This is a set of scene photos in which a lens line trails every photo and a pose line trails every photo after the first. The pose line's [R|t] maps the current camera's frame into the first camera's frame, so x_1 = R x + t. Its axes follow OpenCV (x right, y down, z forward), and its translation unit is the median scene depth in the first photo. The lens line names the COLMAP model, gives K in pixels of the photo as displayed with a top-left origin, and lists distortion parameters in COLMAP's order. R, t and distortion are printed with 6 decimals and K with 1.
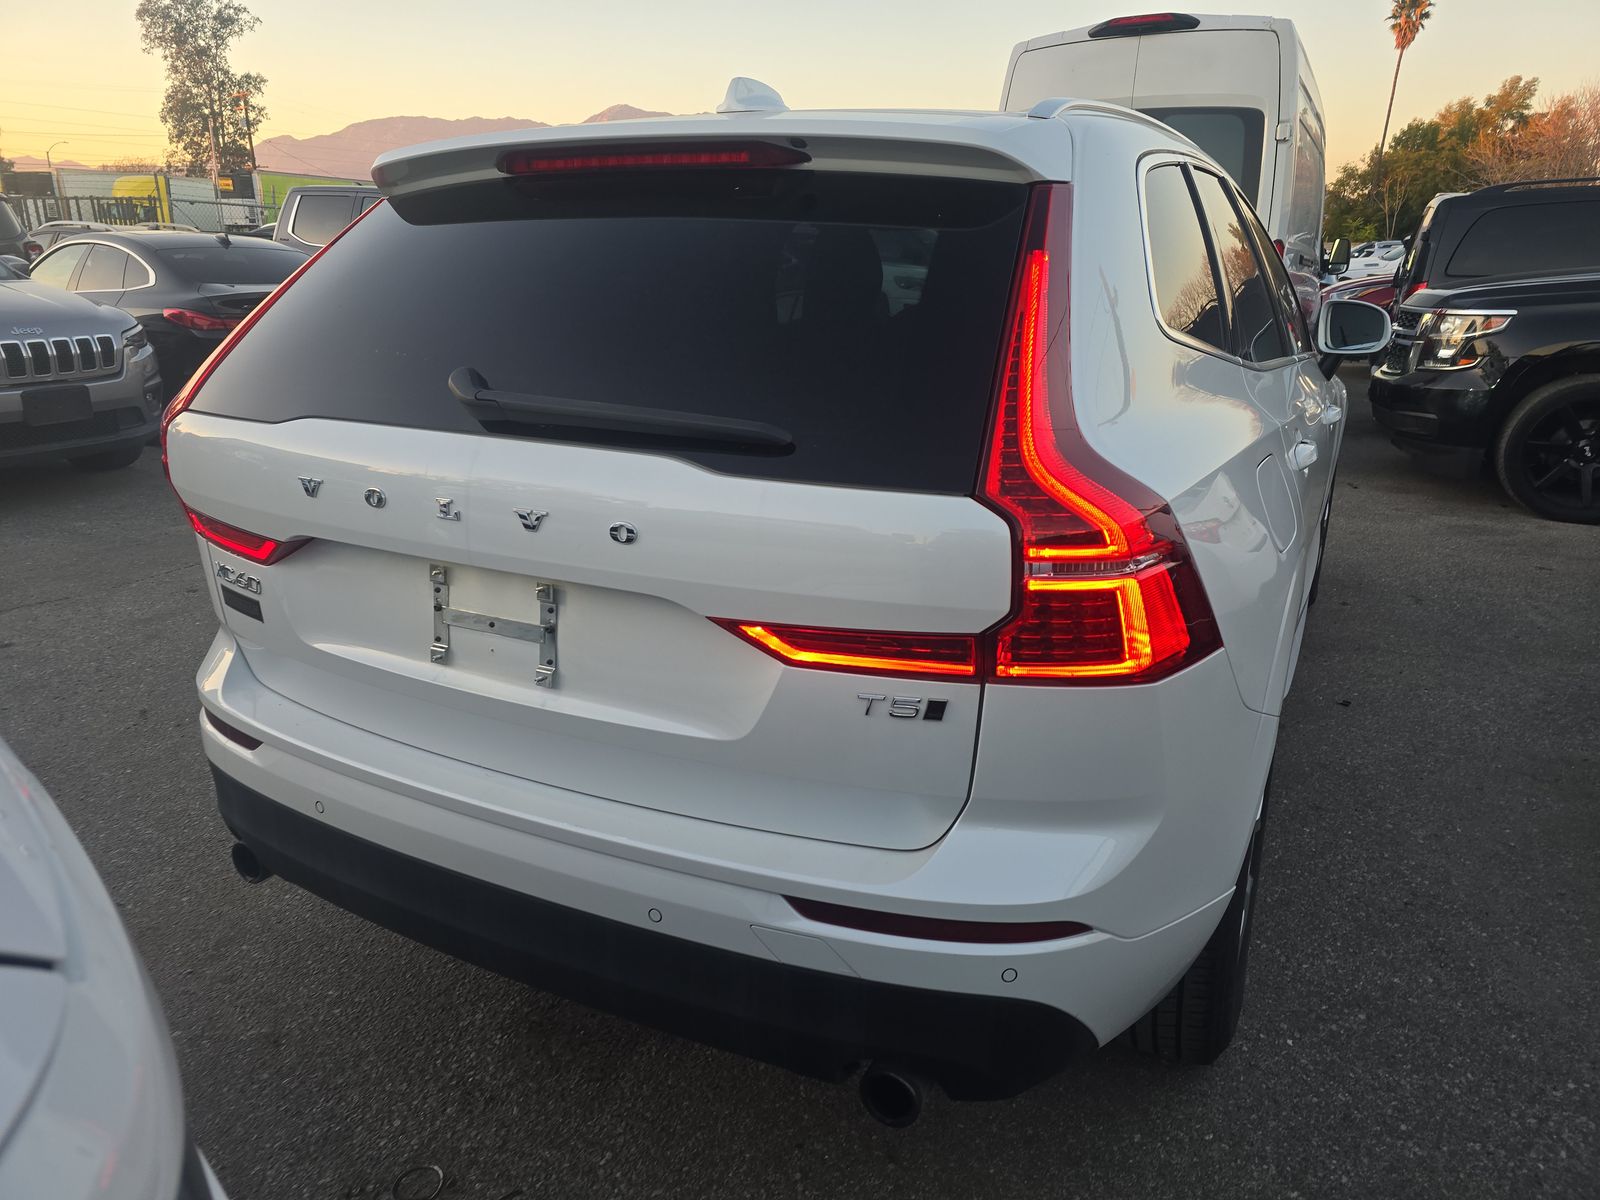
lens RADIAL K [[1143.4, 0, 800.0], [0, 1143.4, 600.0], [0, 0, 1]] dist [0.042330, -0.030362]
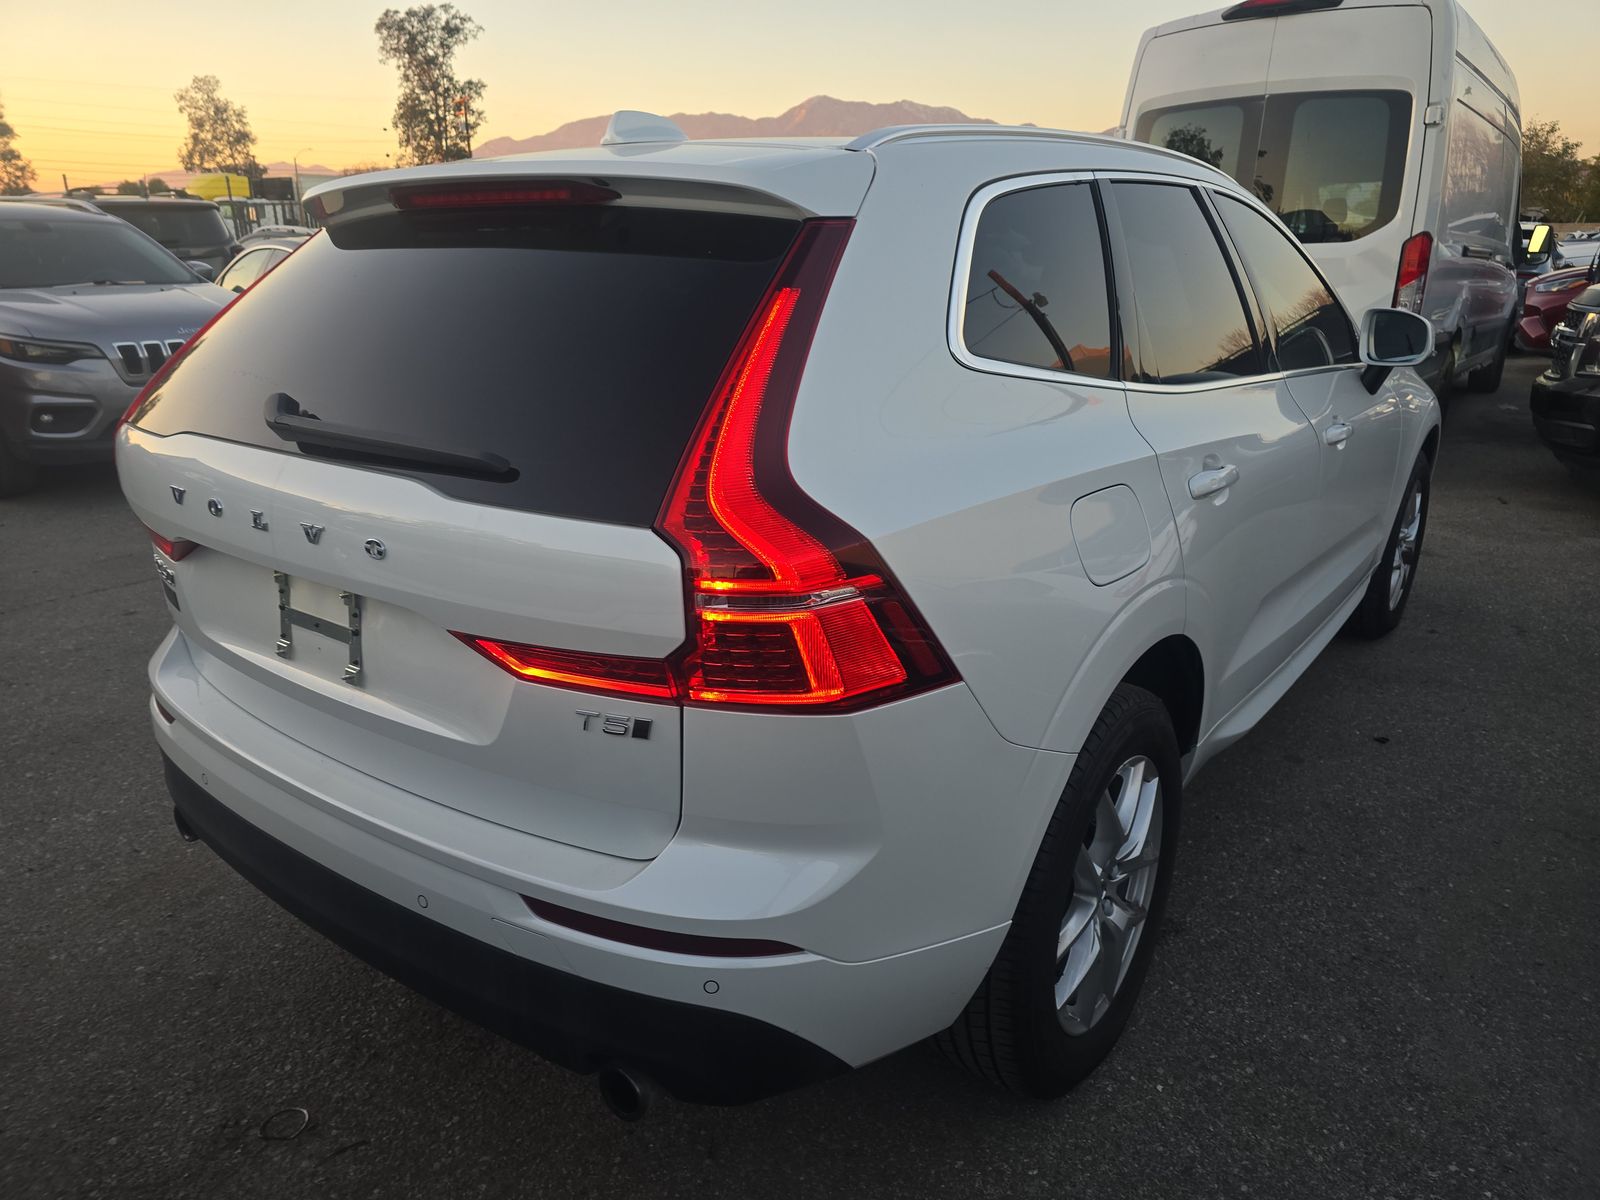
lens RADIAL K [[1151.0, 0, 800.0], [0, 1151.0, 600.0], [0, 0, 1]] dist [0.045907, -0.039737]
pose [[0.984196, 0.042343, -0.171945, 0.274333], [-0.040931, 0.999093, 0.011749, -0.025292], [0.172287, -0.004525, 0.985036, -0.010764]]
